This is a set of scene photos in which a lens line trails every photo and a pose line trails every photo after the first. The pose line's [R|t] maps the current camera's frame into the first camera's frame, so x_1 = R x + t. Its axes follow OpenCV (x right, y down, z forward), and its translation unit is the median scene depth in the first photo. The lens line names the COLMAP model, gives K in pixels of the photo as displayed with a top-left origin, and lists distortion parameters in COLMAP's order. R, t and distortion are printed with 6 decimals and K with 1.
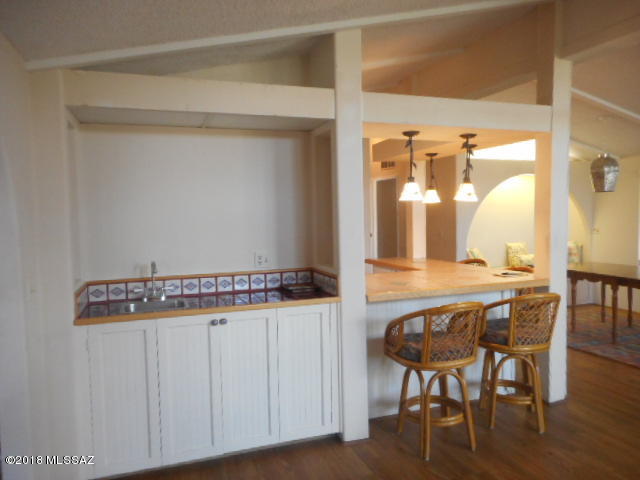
lens RADIAL K [[470.6, 0, 321.4], [0, 470.6, 243.2], [0, 0, 1]] dist [-0.013814, -0.003820]
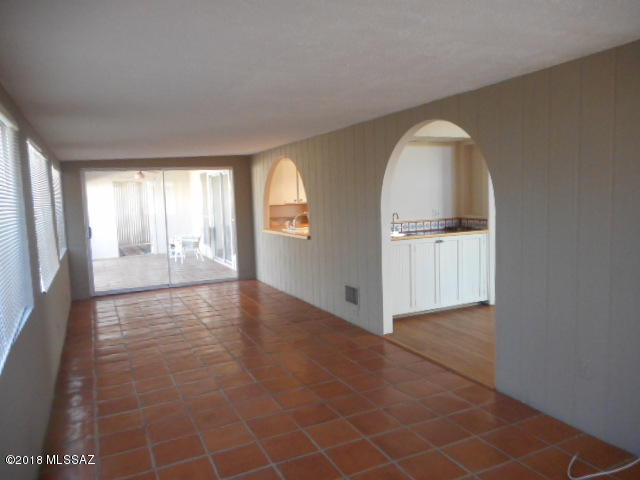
lens RADIAL K [[470.6, 0, 319.1], [0, 470.6, 237.4], [0, 0, 1]] dist [-0.013814, -0.003820]
pose [[0.996529, -0.018577, 0.081146, -0.743818], [0.016122, 0.999395, 0.030802, 0.067139], [-0.081669, -0.029387, 0.996226, -0.801011]]
